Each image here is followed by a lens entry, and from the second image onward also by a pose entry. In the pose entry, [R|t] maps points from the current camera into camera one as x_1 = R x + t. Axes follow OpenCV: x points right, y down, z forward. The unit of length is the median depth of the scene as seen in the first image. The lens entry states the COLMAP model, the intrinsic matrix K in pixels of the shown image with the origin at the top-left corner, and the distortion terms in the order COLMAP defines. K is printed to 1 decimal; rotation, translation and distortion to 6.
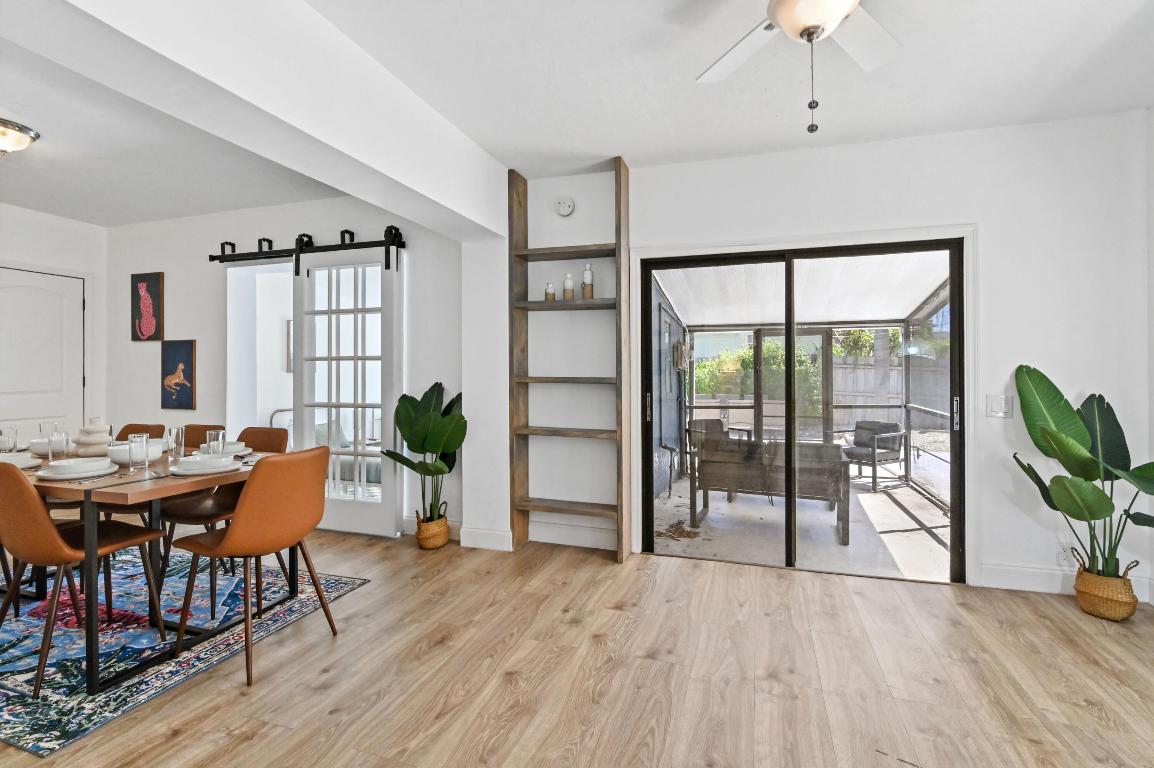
lens RADIAL K [[483.8, 0, 558.6], [0, 483.8, 362.8], [0, 0, 1]] dist [-0.000386, -0.000106]
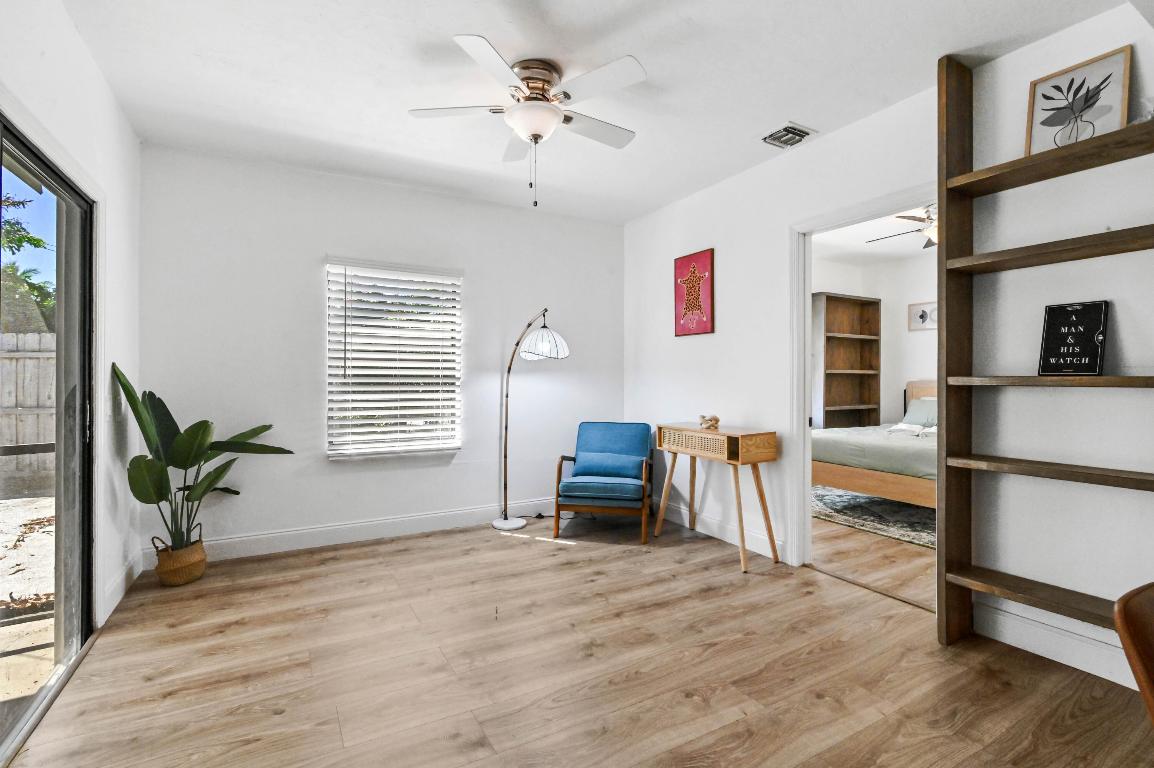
lens RADIAL K [[525.3, 0, 579.9], [0, 525.3, 377.8], [0, 0, 1]] dist [-0.018712, -0.000445]
pose [[-0.729653, -0.001881, 0.683815, -0.257186], [-0.004549, 0.999987, -0.002102, 0.024481], [-0.683802, -0.004645, -0.729653, 0.815262]]
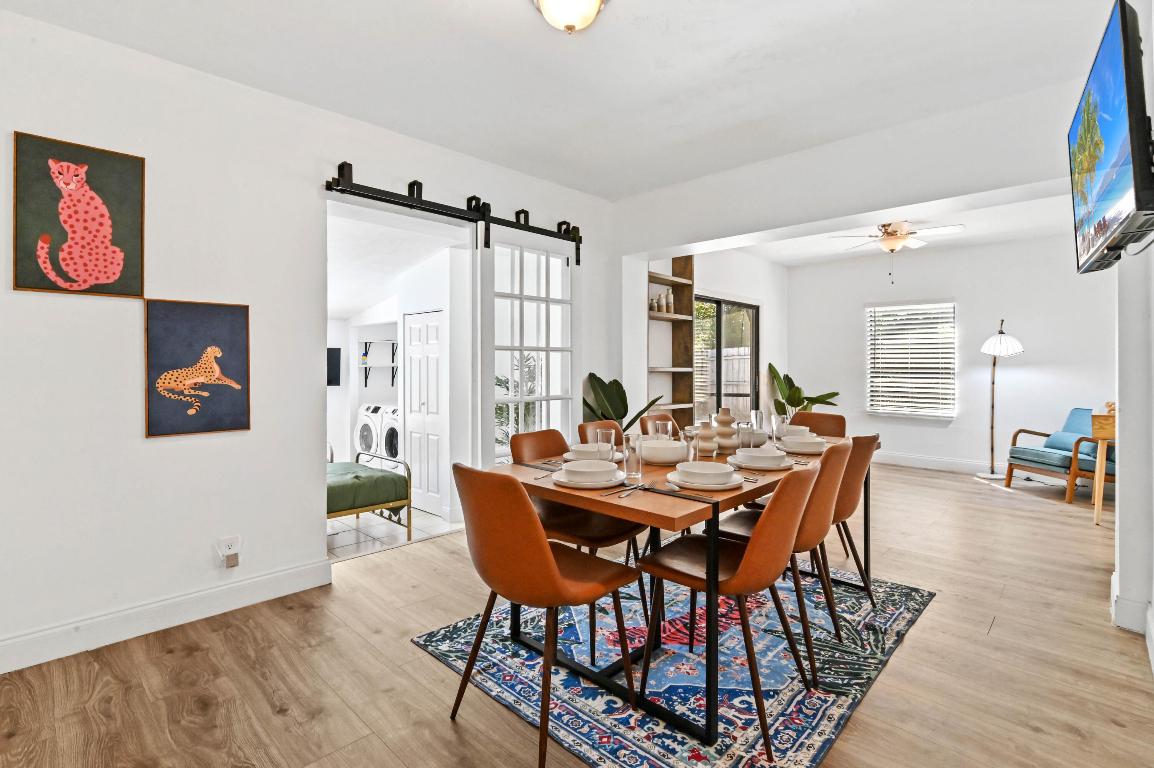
lens RADIAL K [[537.1, 0, 572.5], [0, 537.1, 374.3], [0, 0, 1]] dist [-0.019280, -0.000210]
pose [[0.479239, -0.006977, 0.877657, -1.315025], [-0.006430, 0.999914, 0.011459, 0.026971], [-0.877661, -0.011135, 0.479153, 0.438221]]
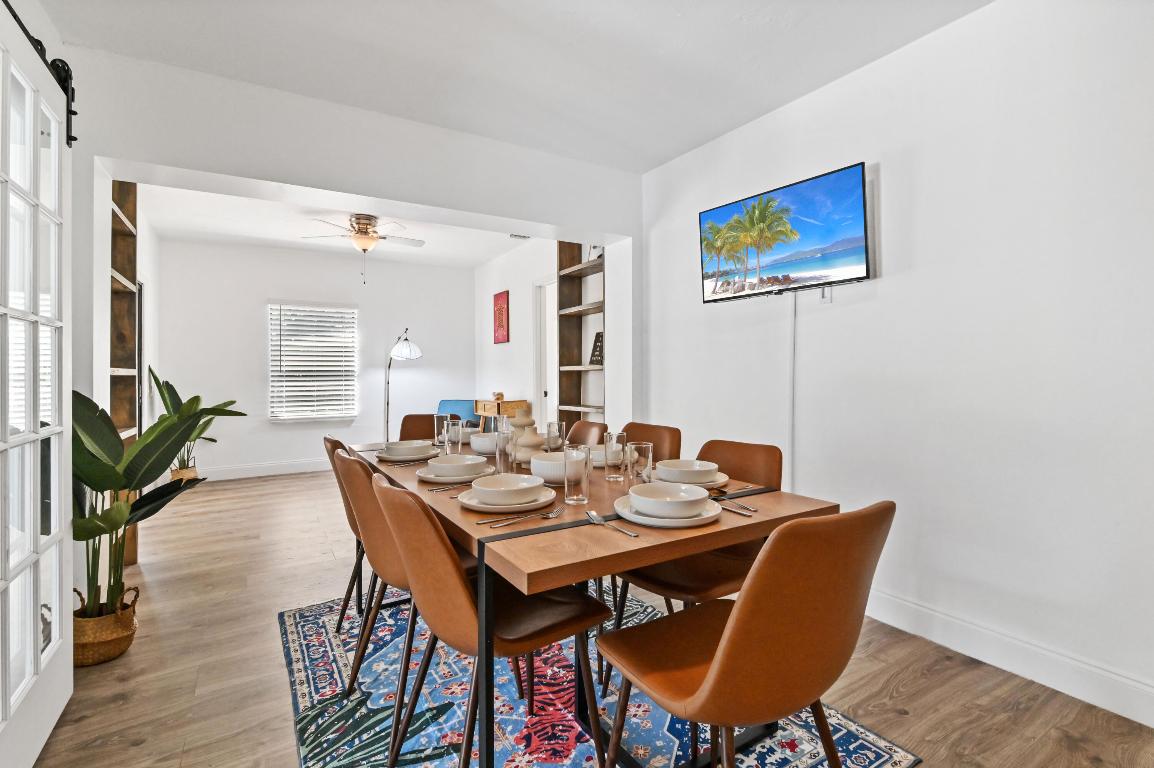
lens RADIAL K [[537.1, 0, 572.5], [0, 537.1, 374.3], [0, 0, 1]] dist [-0.019280, -0.000210]
pose [[-0.741605, 0.008179, 0.670787, -1.032391], [0.005373, 0.999966, -0.006253, 0.046957], [-0.670815, -0.001033, -0.741624, 1.017640]]
